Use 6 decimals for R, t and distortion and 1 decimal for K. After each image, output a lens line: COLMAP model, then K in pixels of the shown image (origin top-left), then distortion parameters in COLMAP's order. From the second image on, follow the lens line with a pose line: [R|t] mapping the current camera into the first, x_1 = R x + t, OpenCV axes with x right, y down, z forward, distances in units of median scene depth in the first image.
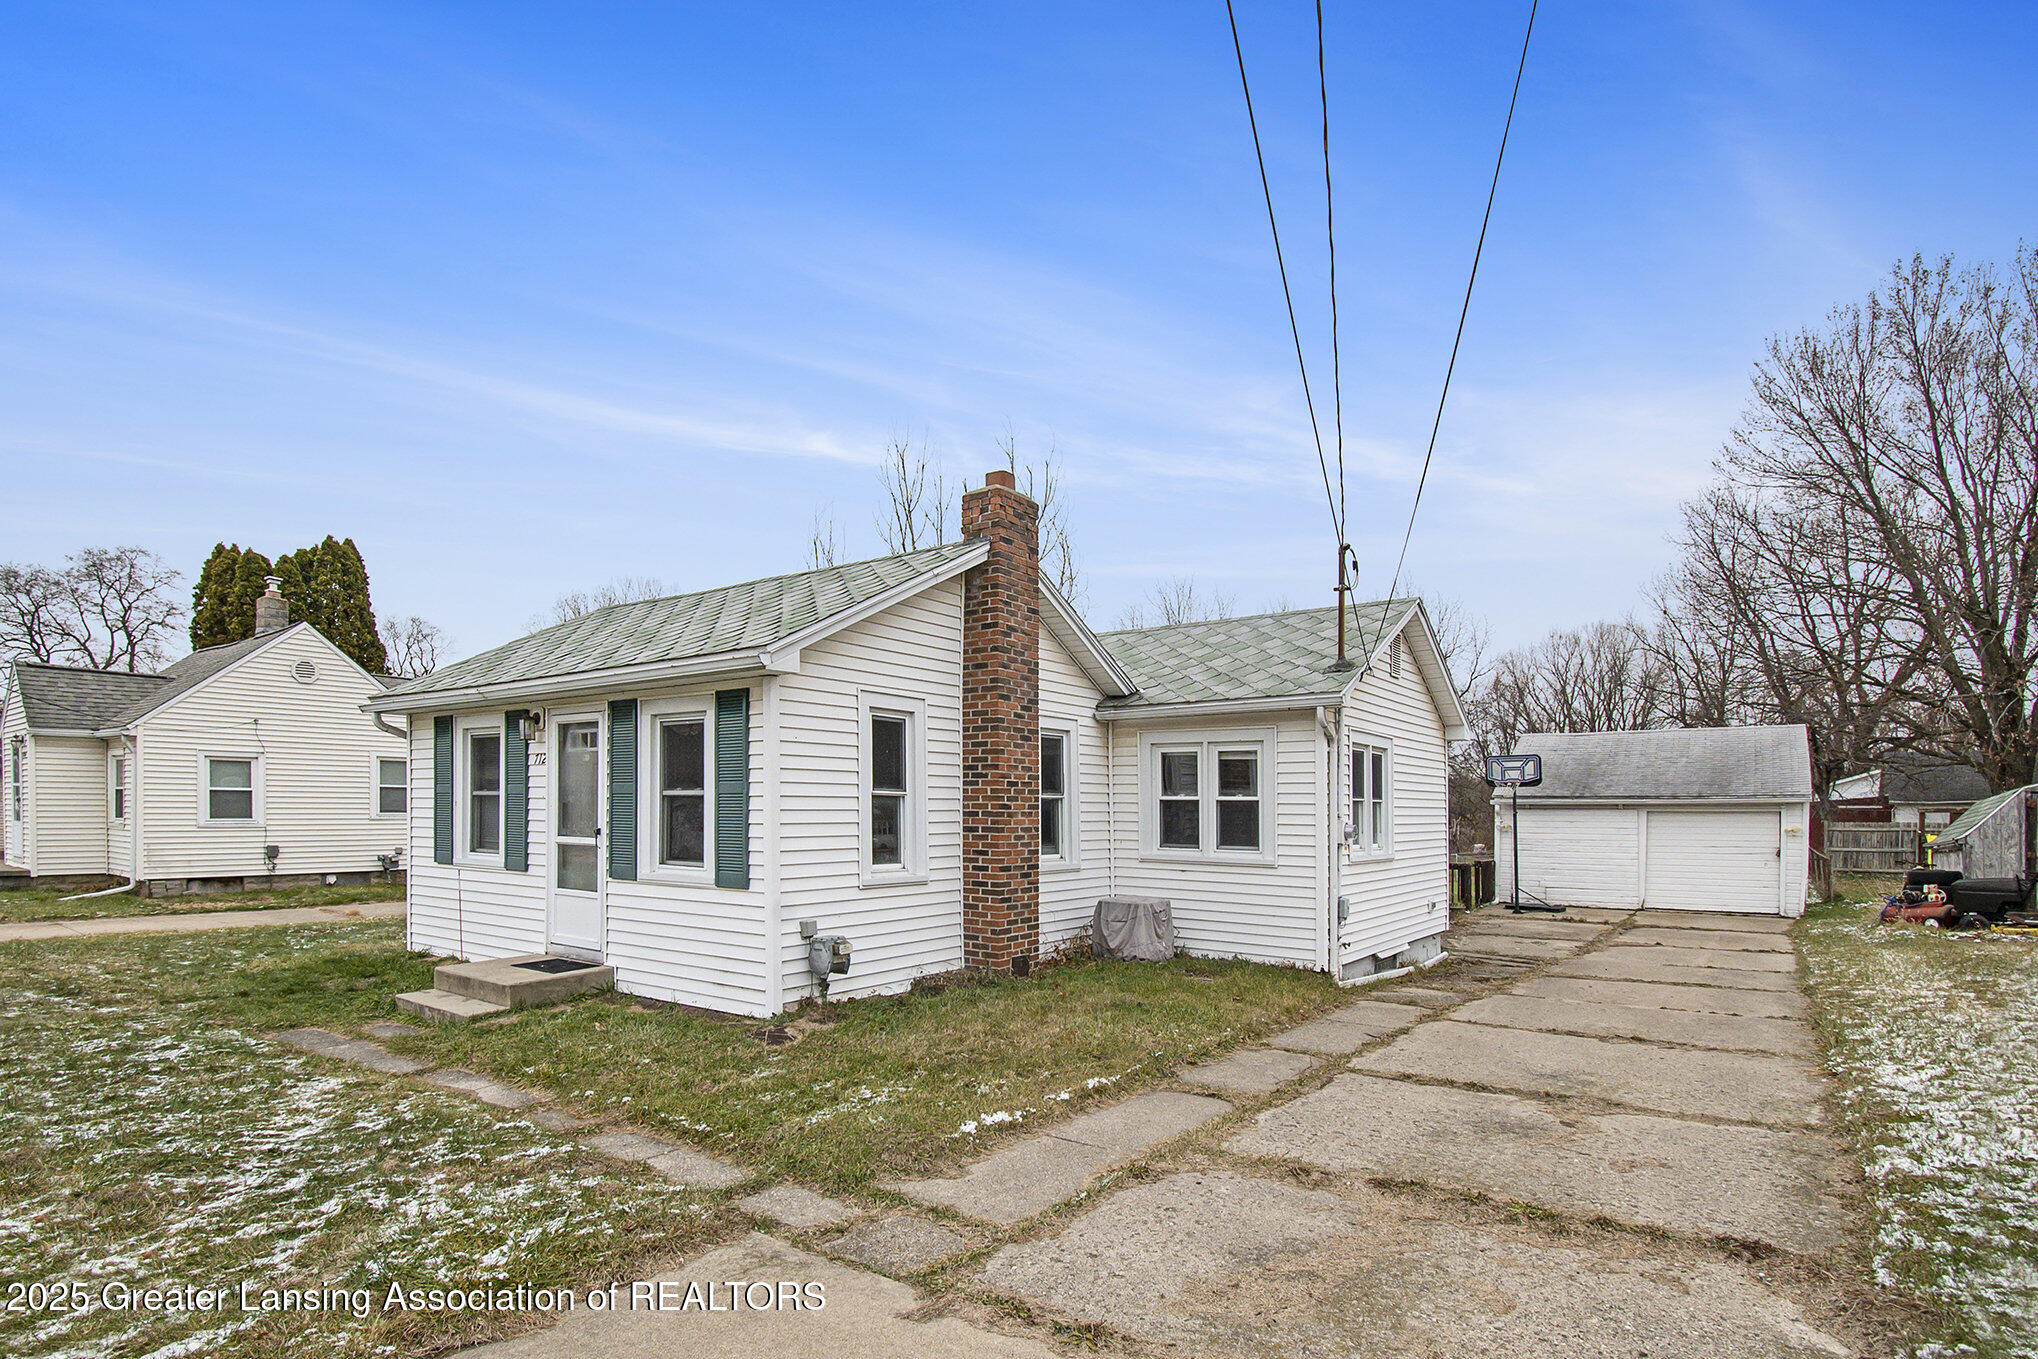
lens RADIAL K [[1030.7, 0, 1017.7], [0, 1030.7, 765.2], [0, 0, 1]] dist [-0.002858, -0.000727]
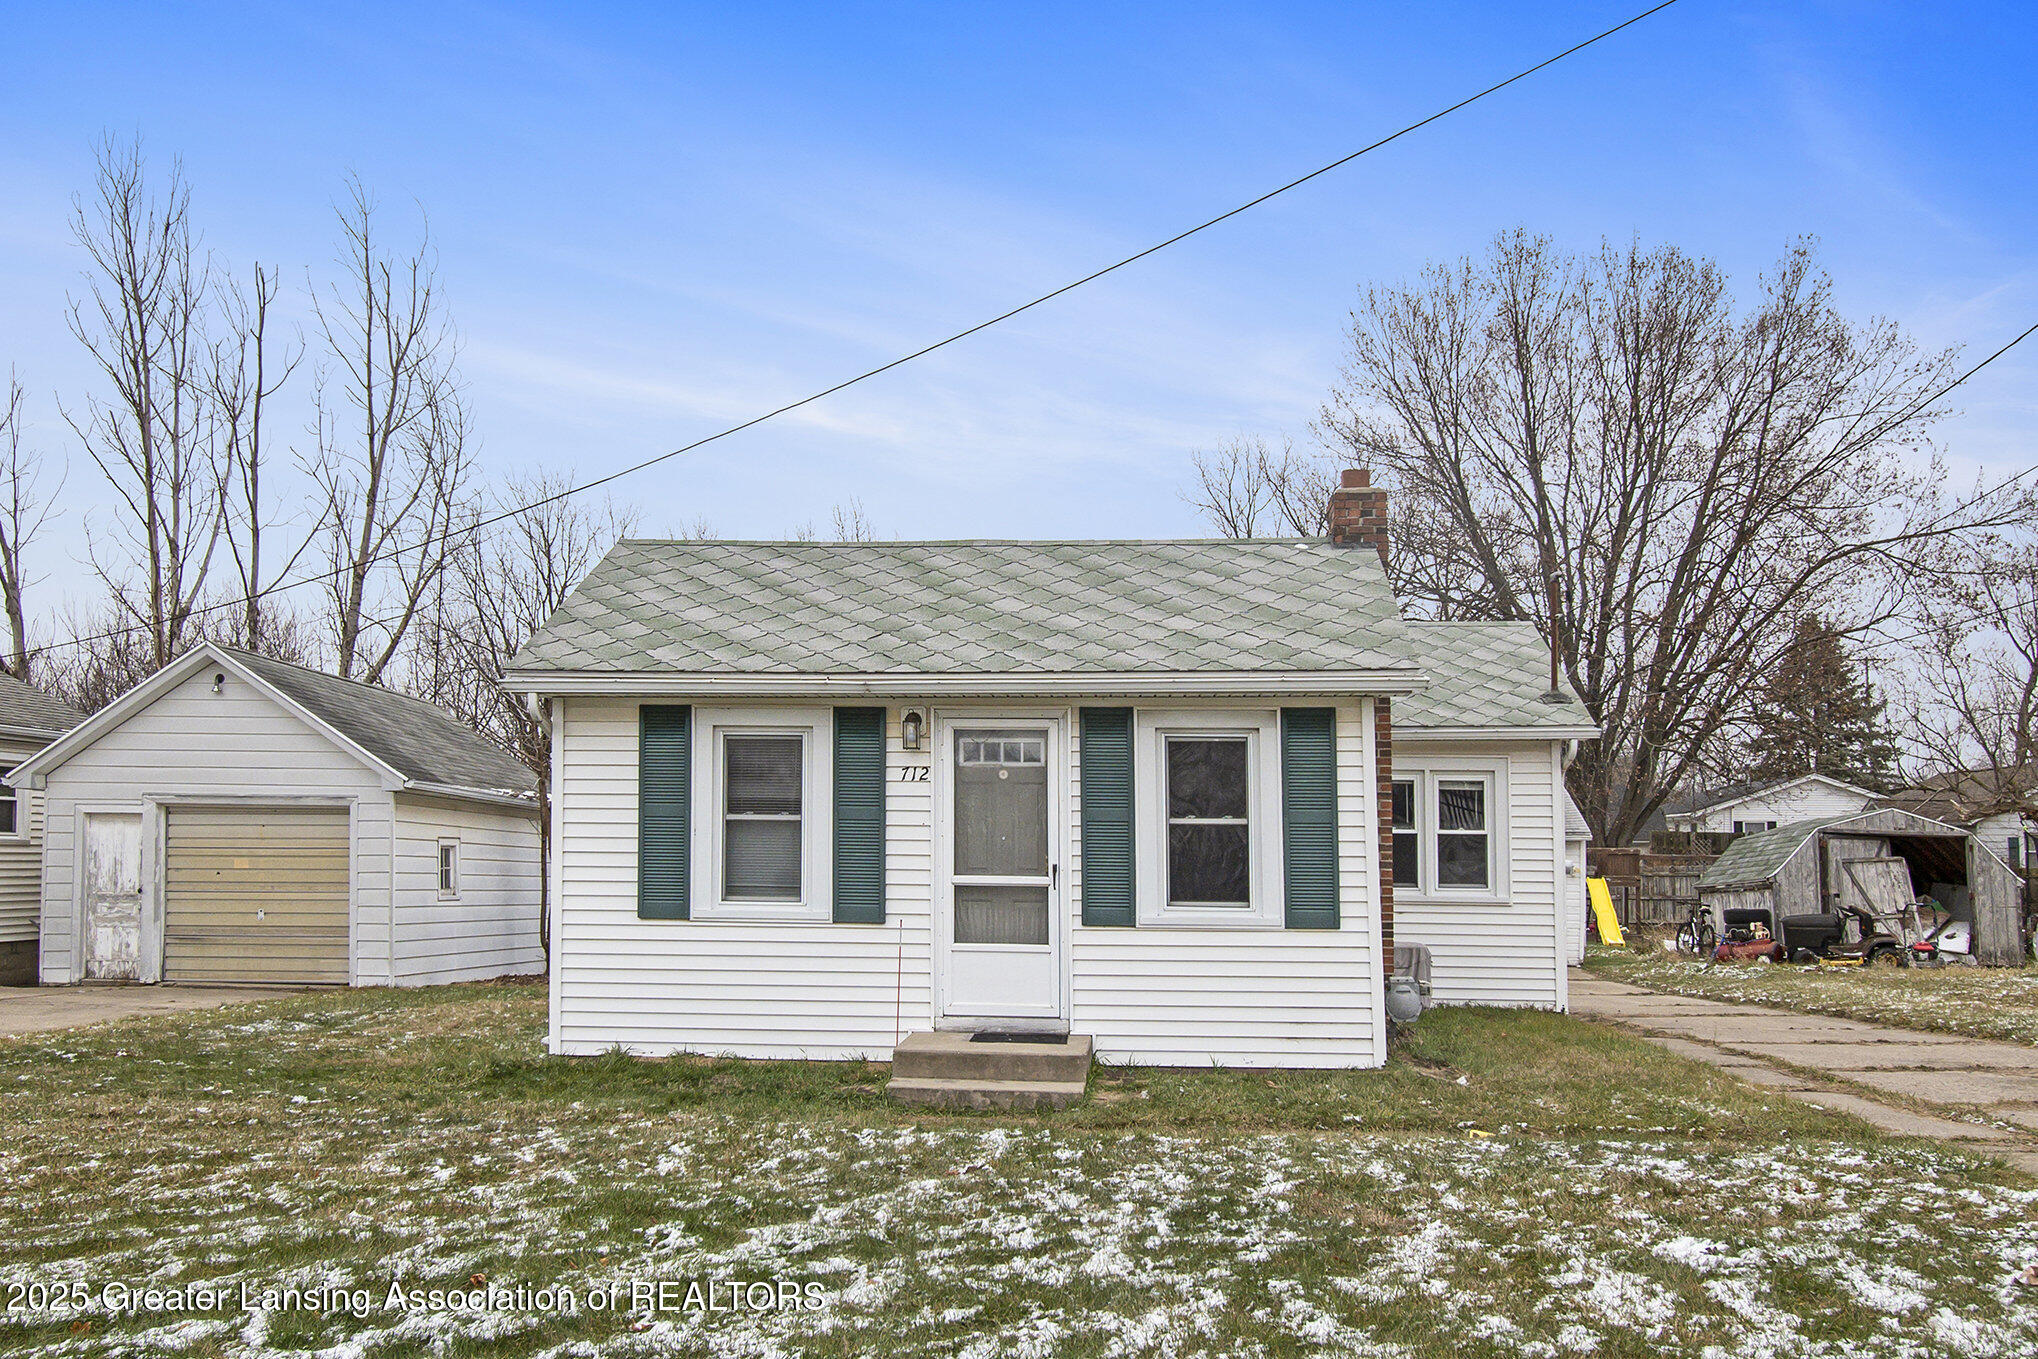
lens RADIAL K [[1748.9, 0, 1019.0], [0, 1748.9, 679.5], [0, 0, 1]] dist [0.081273, 0.003749]
pose [[0.833852, 0.054432, 0.549298, -1.034035], [-0.025050, 0.997832, -0.060852, 0.001104], [-0.551419, 0.036982, 0.833408, -0.116549]]
